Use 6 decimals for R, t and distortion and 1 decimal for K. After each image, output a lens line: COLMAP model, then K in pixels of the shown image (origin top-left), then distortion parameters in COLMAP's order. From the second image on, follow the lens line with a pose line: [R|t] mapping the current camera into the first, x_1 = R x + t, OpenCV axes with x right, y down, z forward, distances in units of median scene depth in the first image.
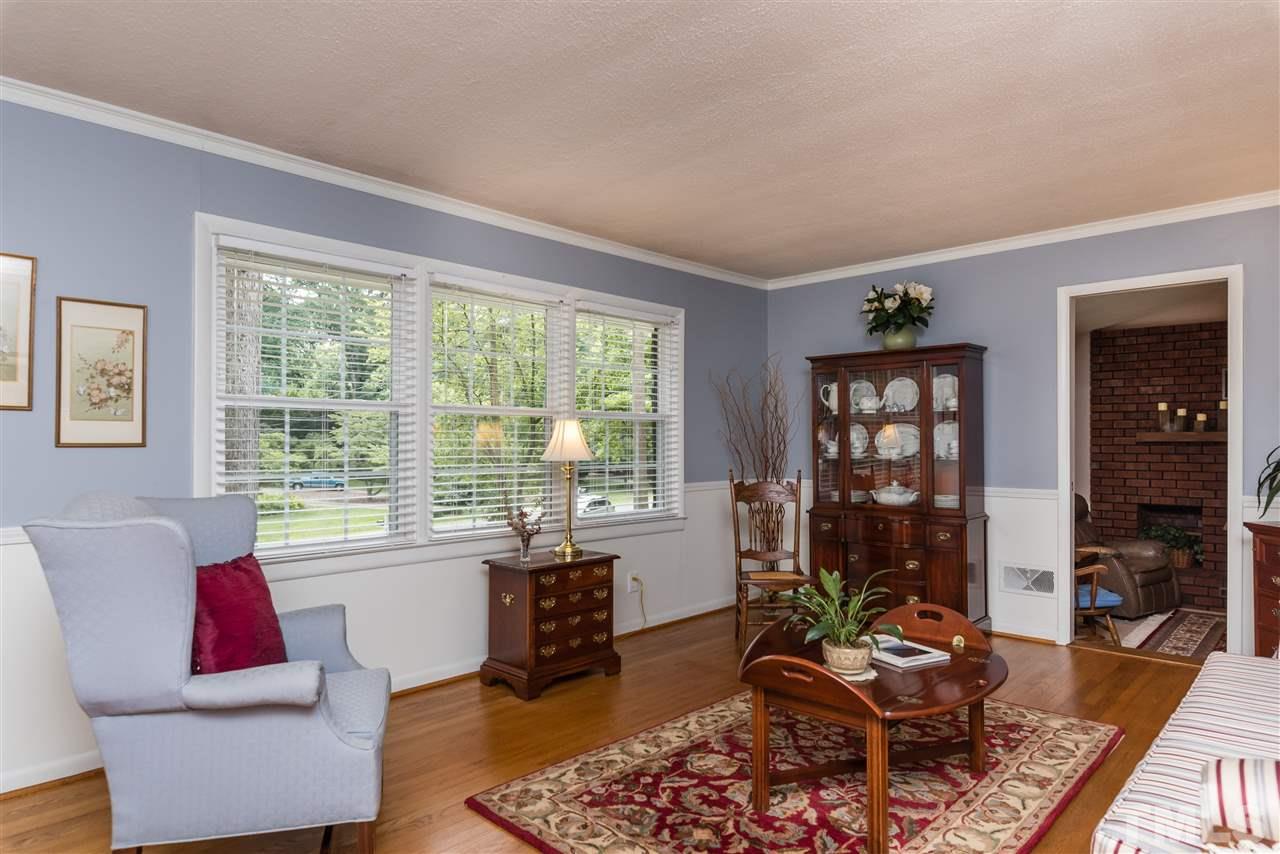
lens RADIAL K [[764.1, 0, 663.0], [0, 764.1, 436.3], [0, 0, 1]] dist [0.009320, 0.001095]
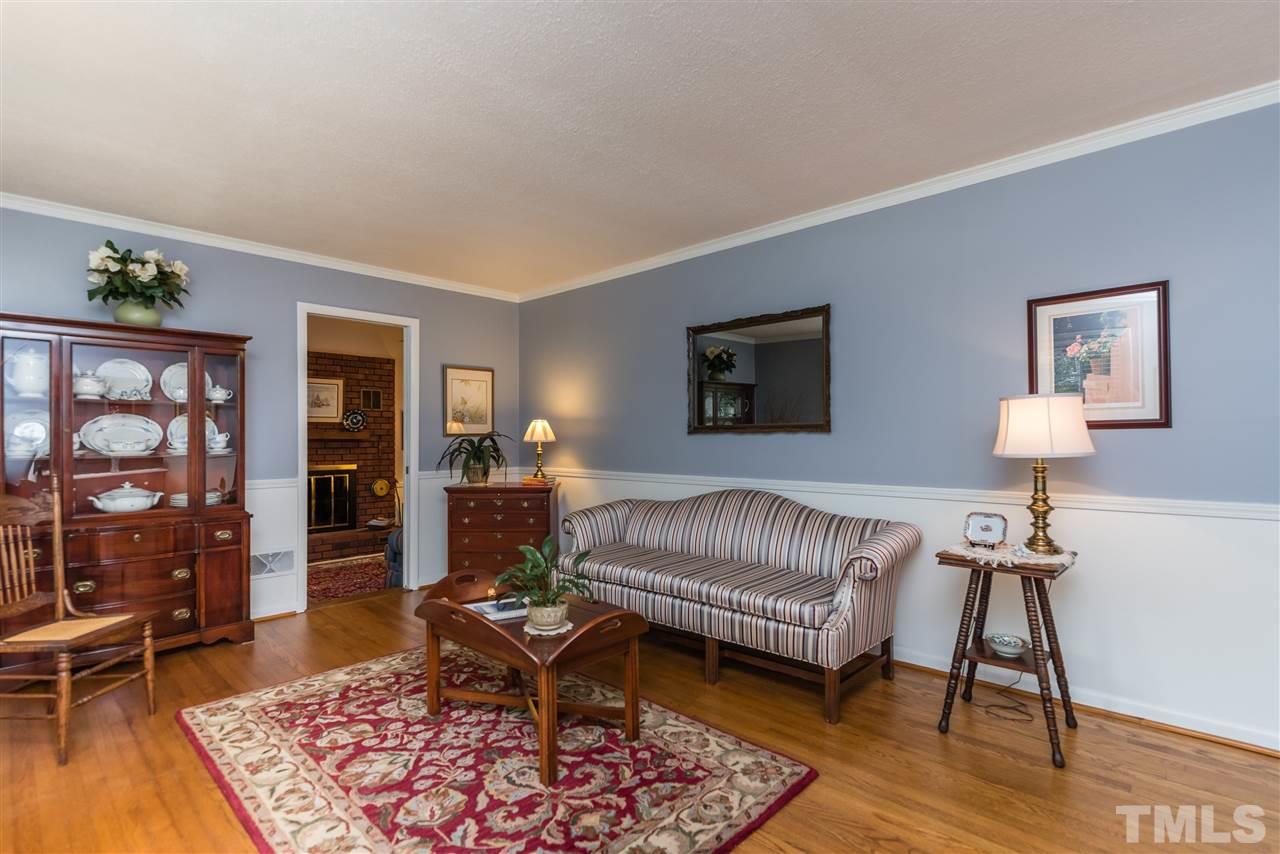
lens RADIAL K [[607.1, 0, 636.0], [0, 607.1, 436.3], [0, 0, 1]] dist [-0.000092, -0.002261]
pose [[0.022424, 0.005731, 0.999732, -0.549588], [-0.000451, 0.999984, -0.005722, 0.018012], [-0.999748, -0.000322, 0.022426, 0.684440]]
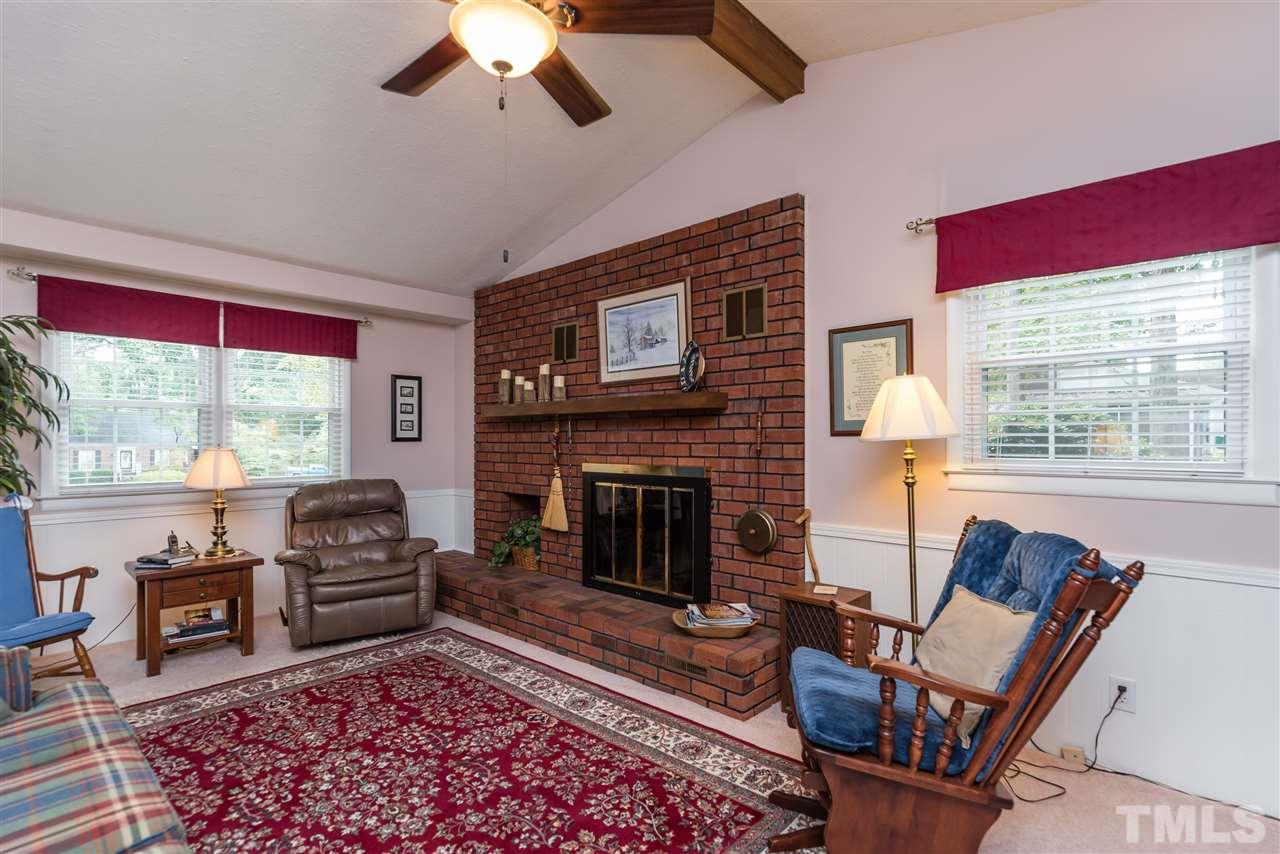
lens RADIAL K [[607.1, 0, 640.2], [0, 607.1, 435.3], [0, 0, 1]] dist [-0.000092, -0.002261]
pose [[0.999988, -0.003853, -0.002889, 1.832815], [0.003850, 0.999992, -0.001011, 0.064386], [0.002893, 0.001000, 0.999995, 0.800315]]
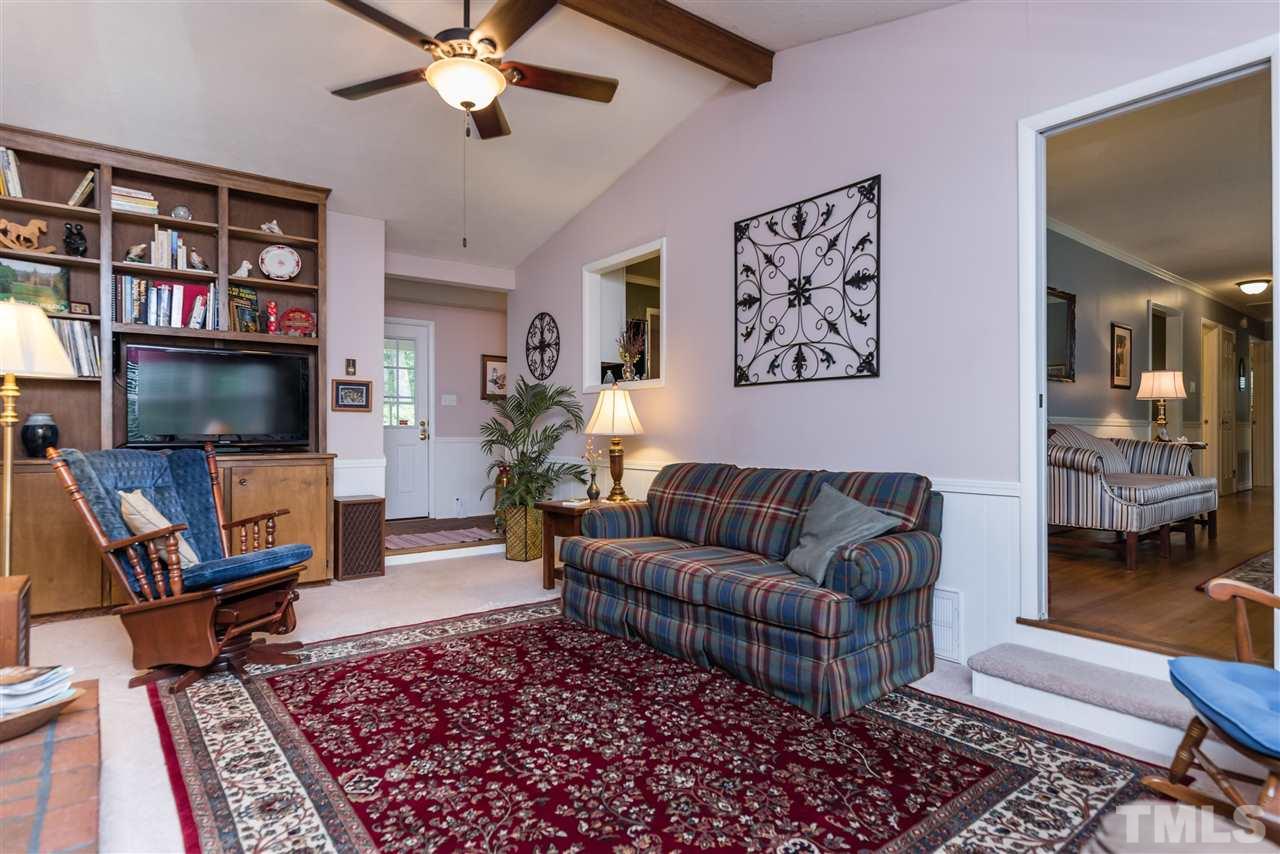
lens RADIAL K [[690.4, 0, 639.6], [0, 690.4, 433.4], [0, 0, 1]] dist [-0.001985, 0.001474]
pose [[-0.986792, -0.003420, 0.161955, 1.315390], [-0.003619, 0.999993, -0.000935, 0.137400], [-0.161951, -0.001509, -0.986798, 2.284008]]
